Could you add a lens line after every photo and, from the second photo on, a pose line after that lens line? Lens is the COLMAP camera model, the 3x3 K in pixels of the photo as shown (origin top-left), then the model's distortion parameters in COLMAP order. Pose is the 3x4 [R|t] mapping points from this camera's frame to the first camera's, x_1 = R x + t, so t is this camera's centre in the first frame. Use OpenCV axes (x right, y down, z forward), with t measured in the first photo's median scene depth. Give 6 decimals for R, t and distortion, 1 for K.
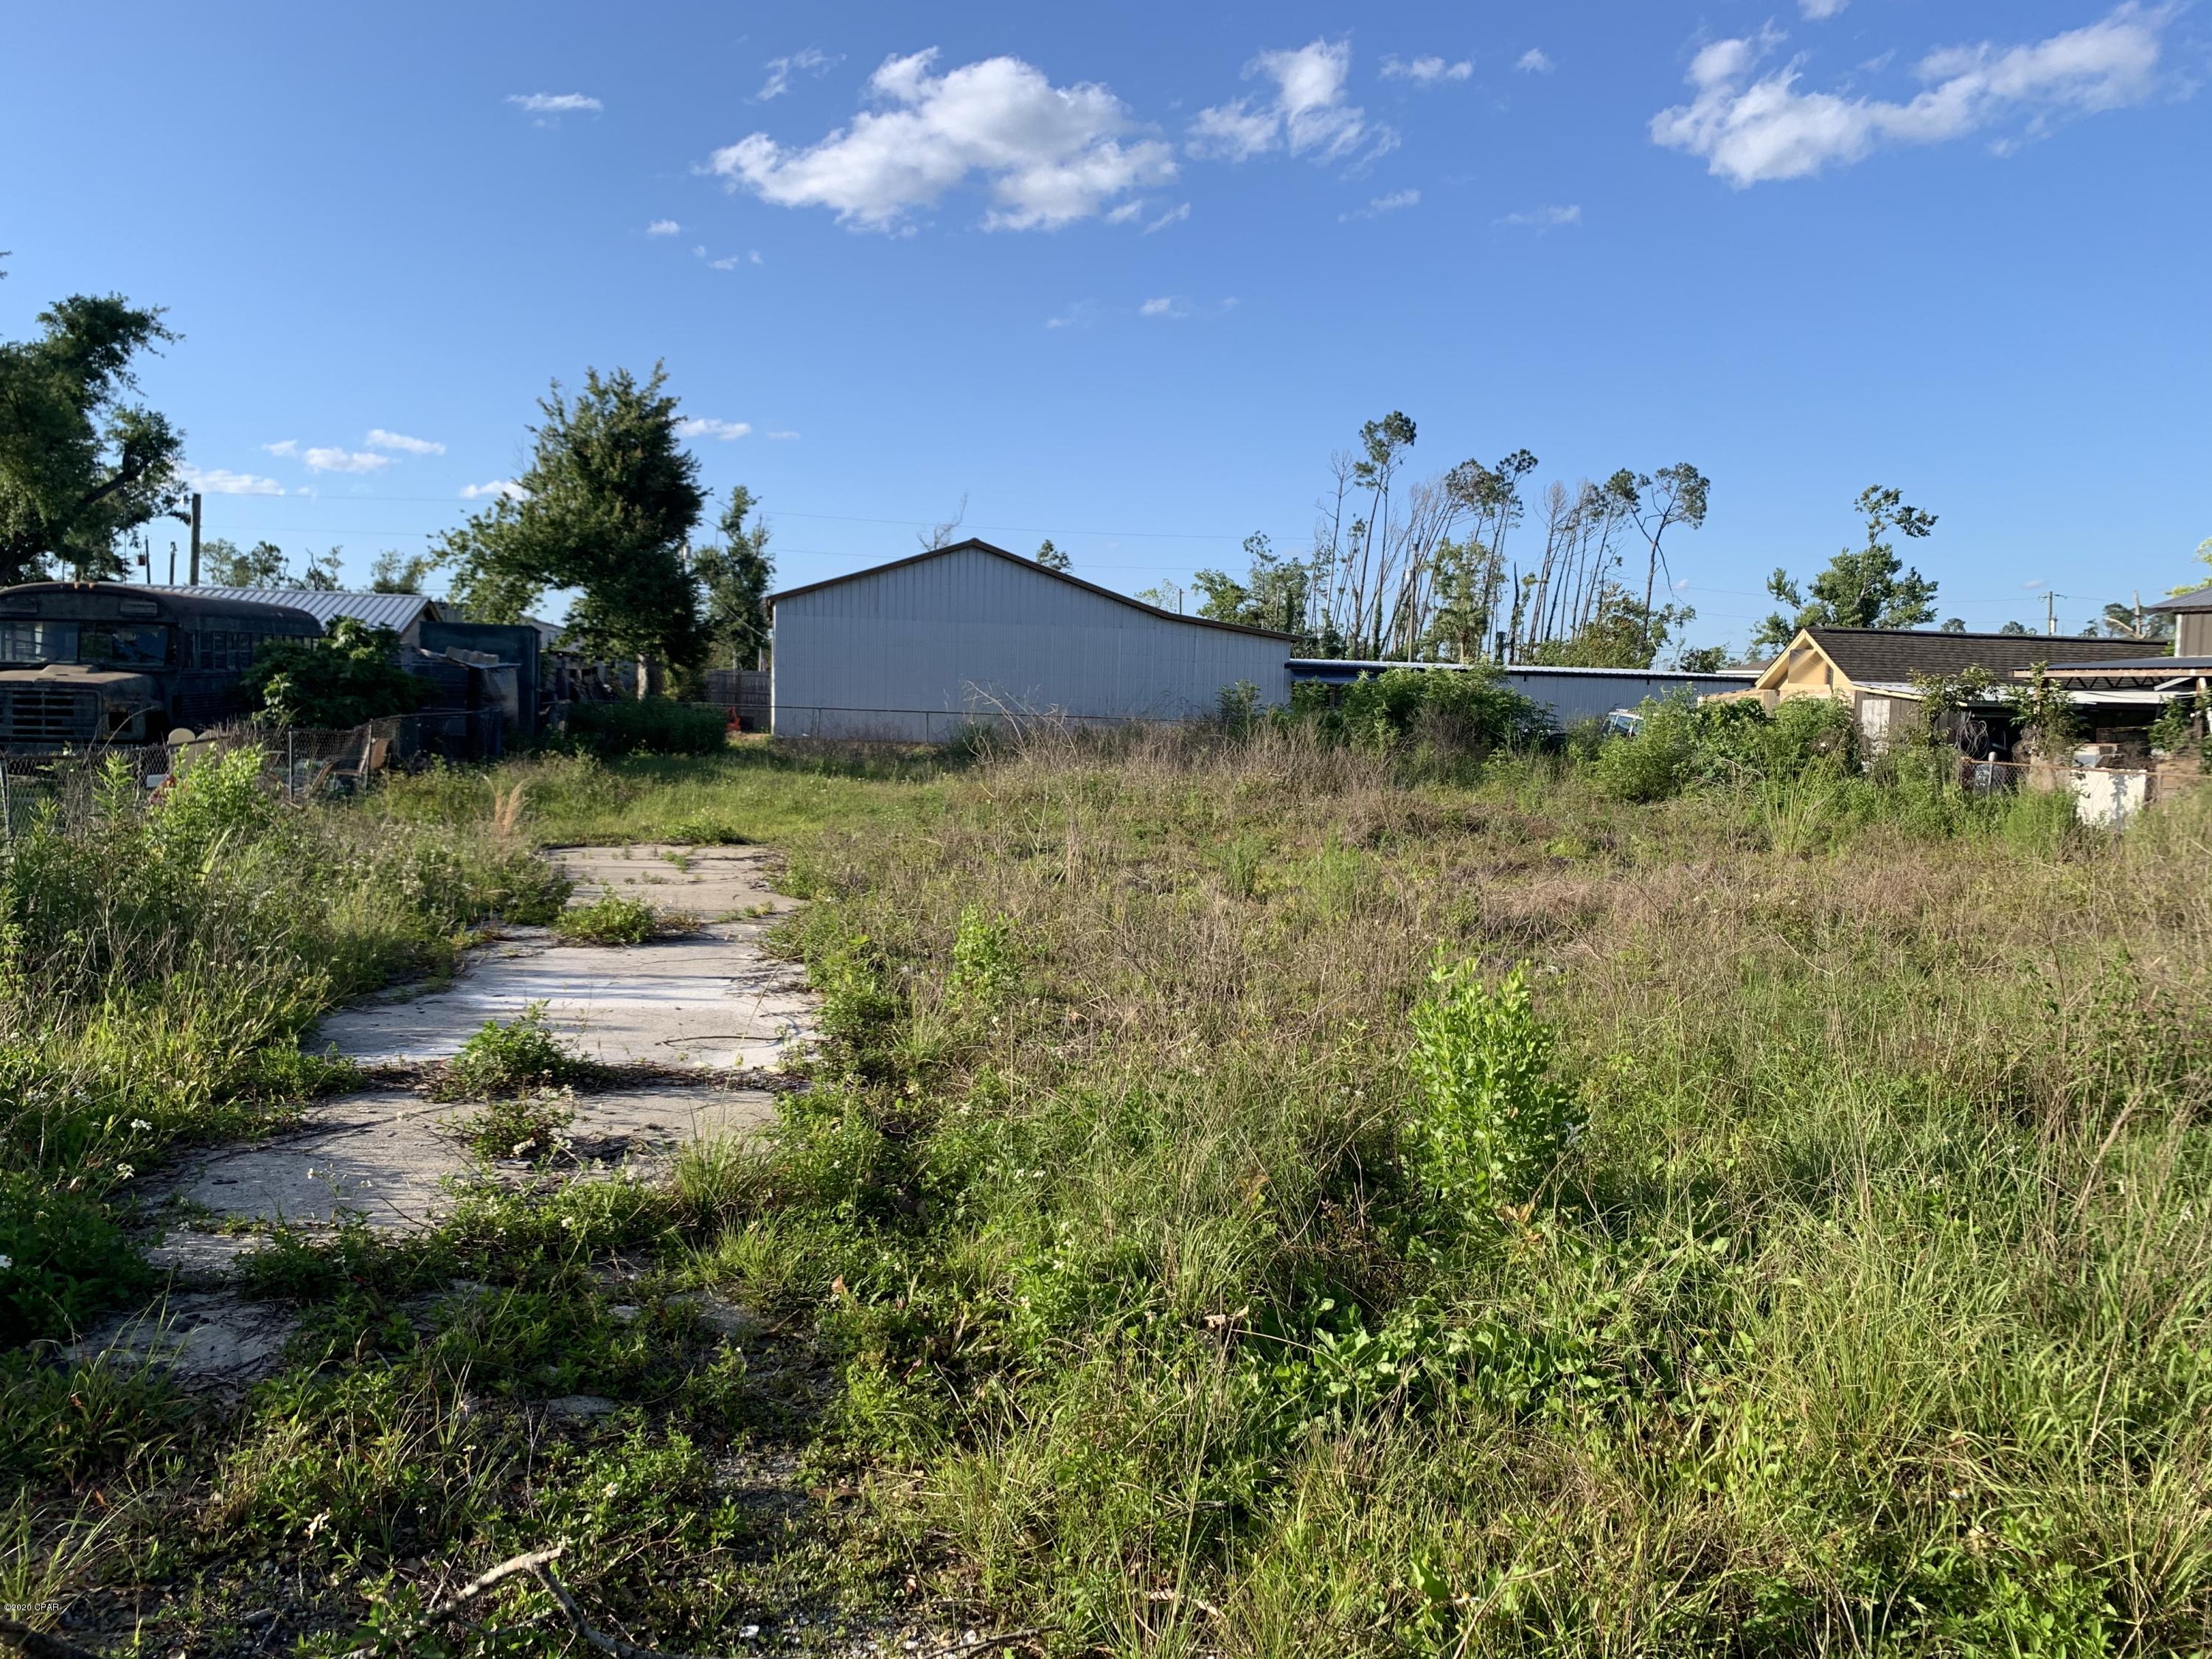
lens RADIAL K [[1700.2, 0, 1099.9], [0, 1700.2, 825.7], [0, 0, 1]] dist [0.010636, -0.010567]
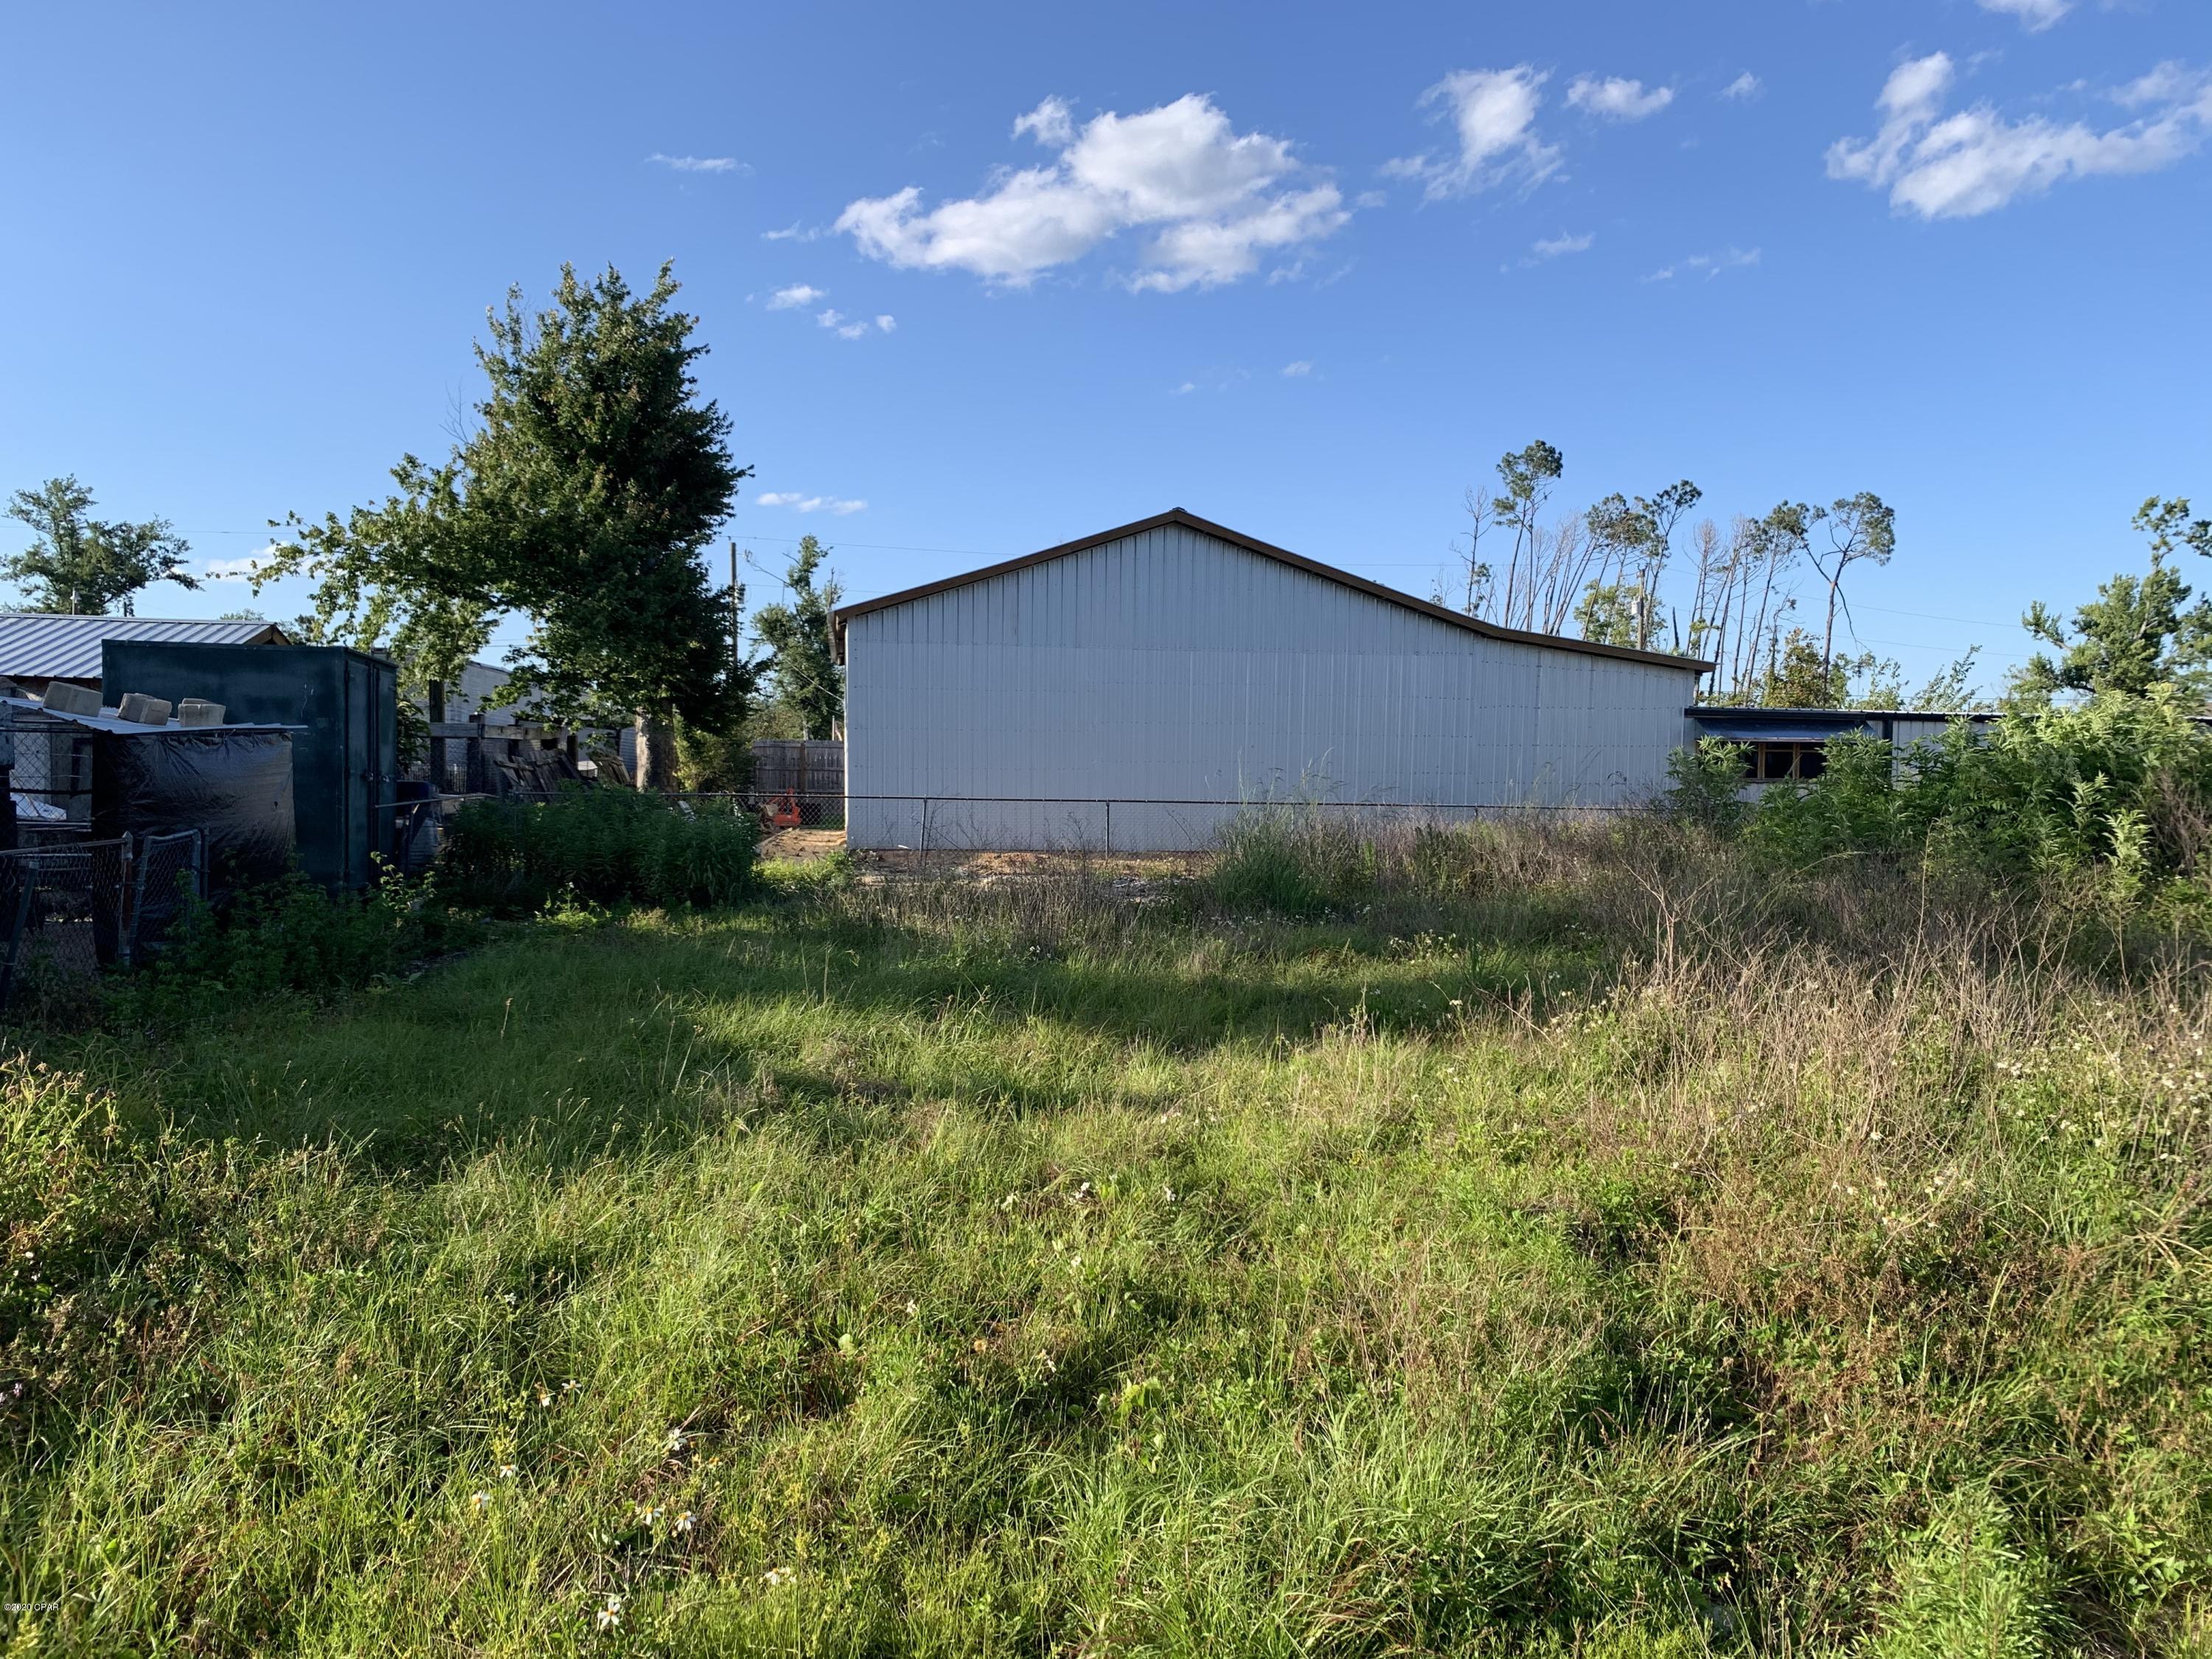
lens RADIAL K [[1700.2, 0, 1099.9], [0, 1700.2, 825.7], [0, 0, 1]] dist [0.010636, -0.010567]
pose [[0.998955, -0.014937, -0.043189, -0.125307], [0.013197, 0.999101, -0.040284, -0.056282], [0.043752, 0.039672, 0.998254, 0.665313]]
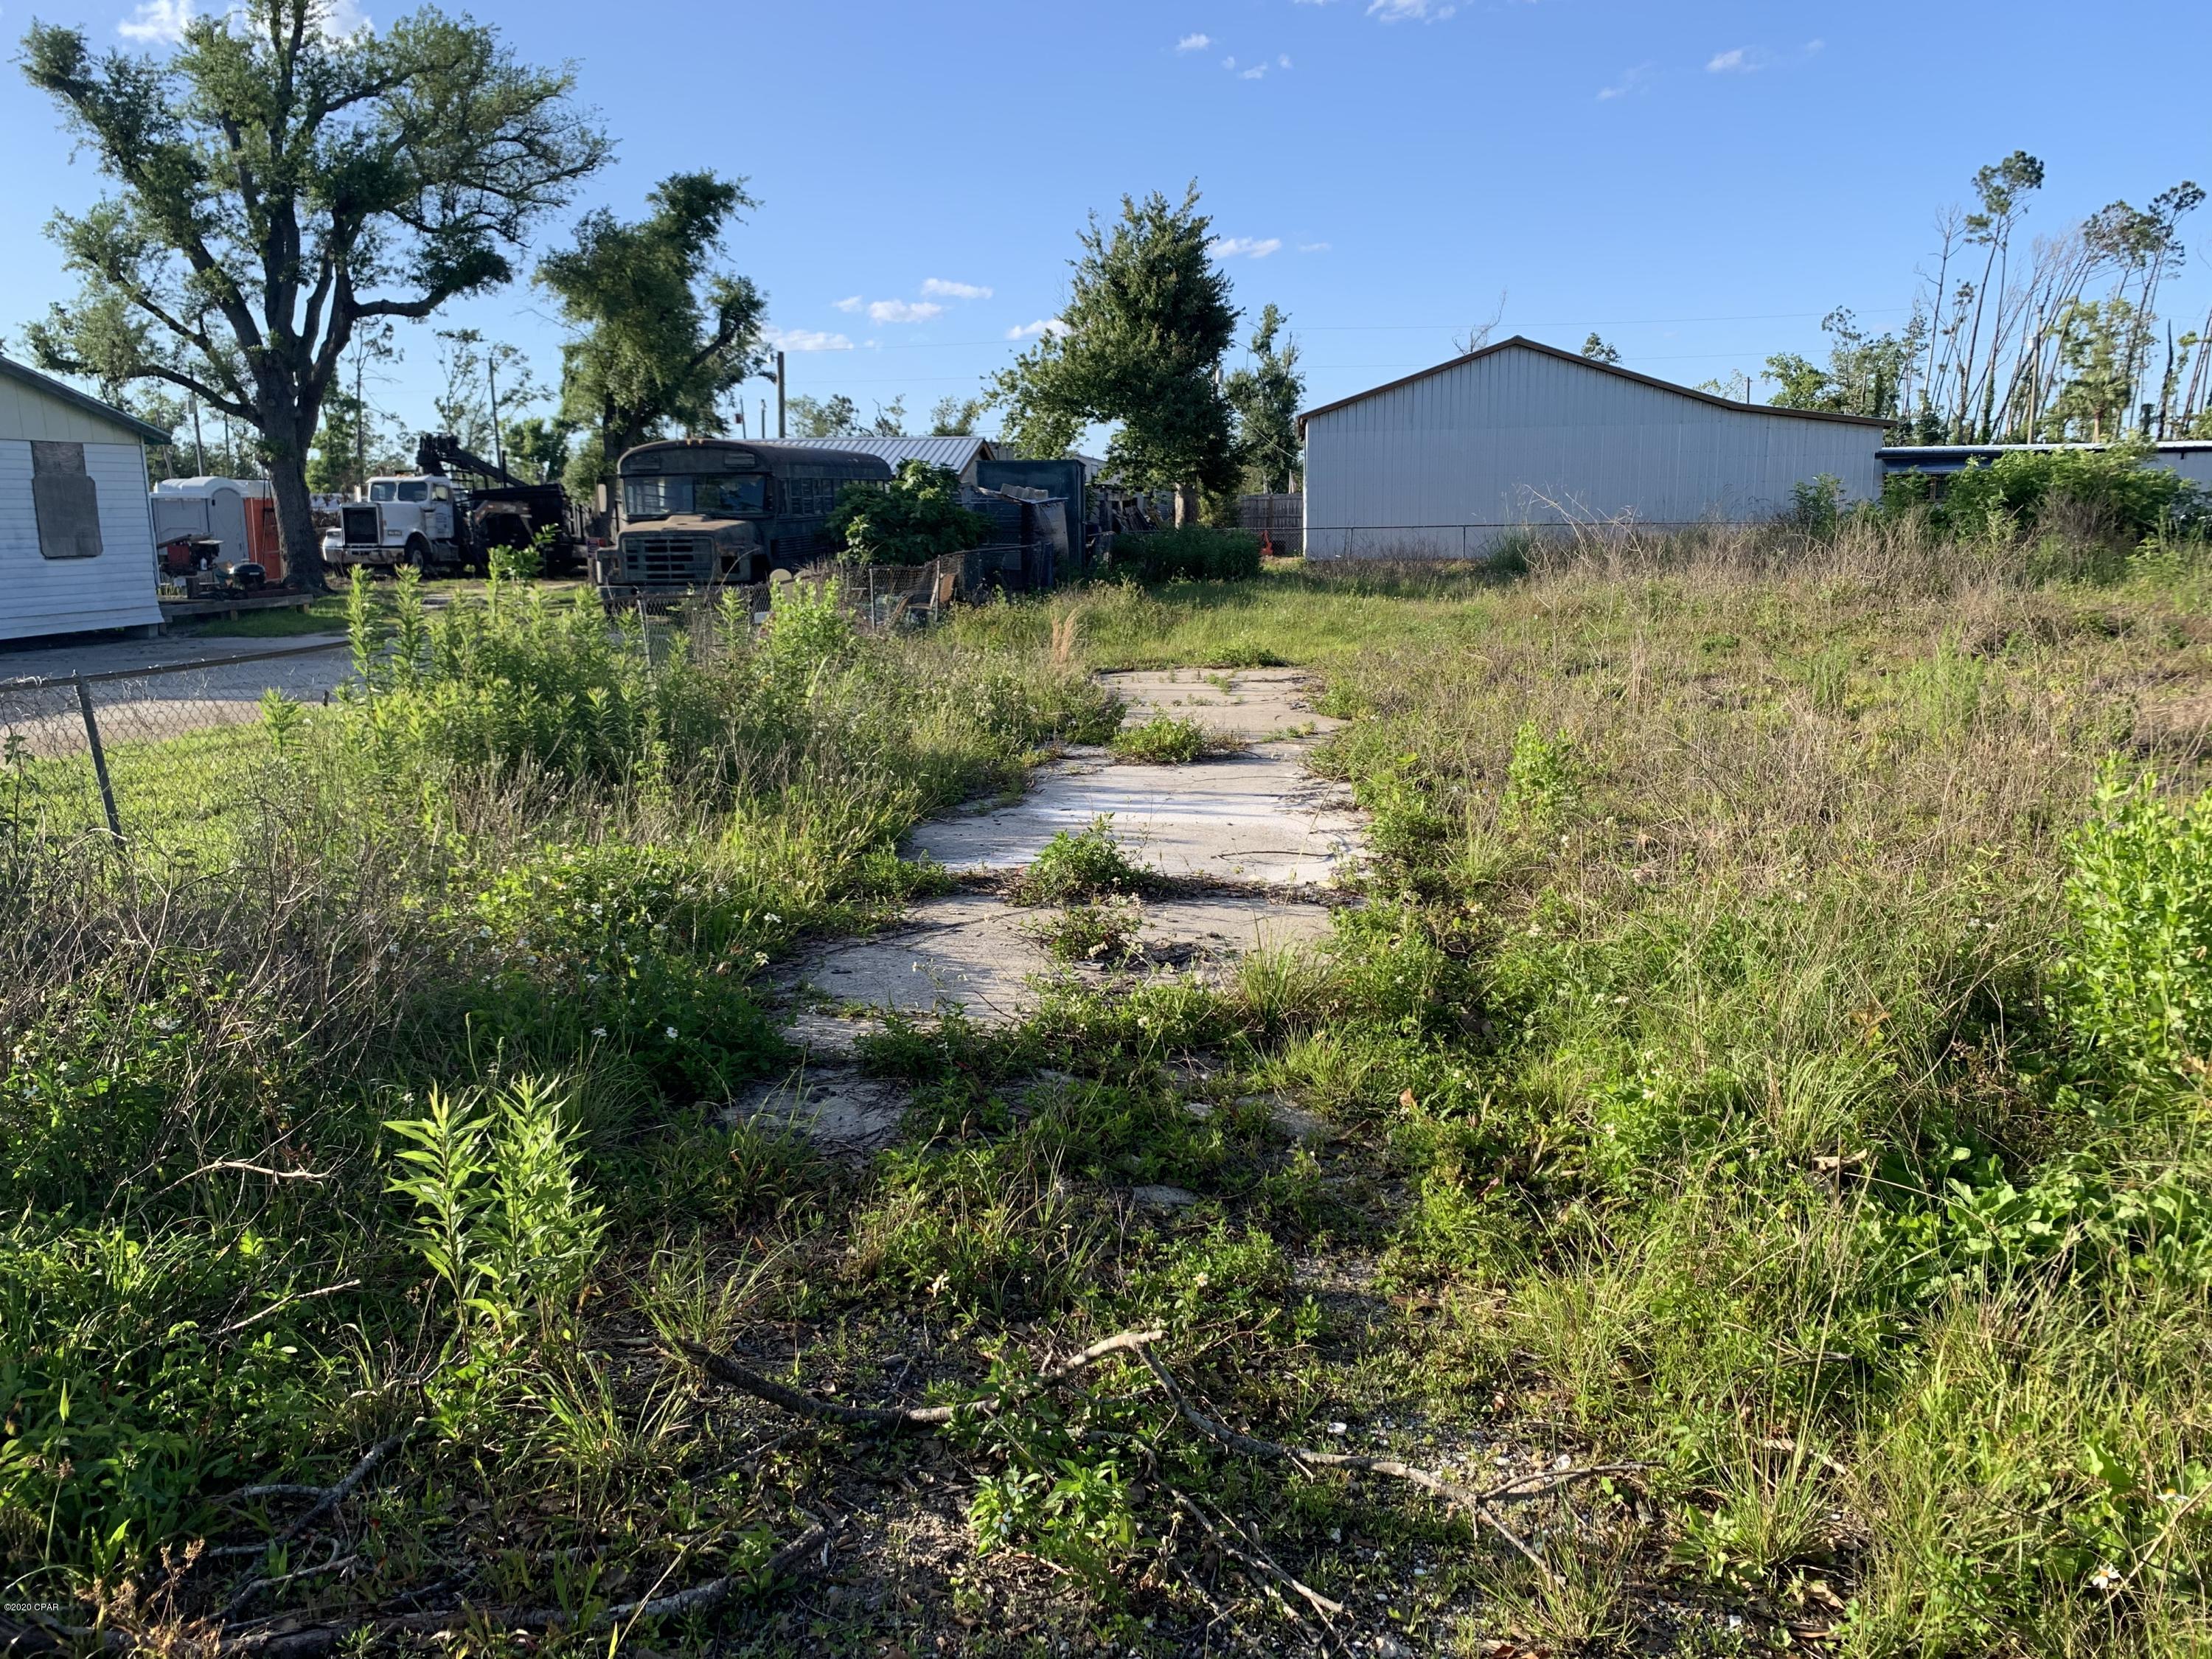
lens RADIAL K [[1694.8, 0, 1095.1], [0, 1694.8, 820.4], [0, 0, 1]] dist [0.085557, -0.134098]
pose [[0.951552, 0.010084, -0.307323, -0.004275], [0.020663, 0.995106, 0.096630, 0.001759], [0.306793, -0.098299, 0.946686, 0.004075]]
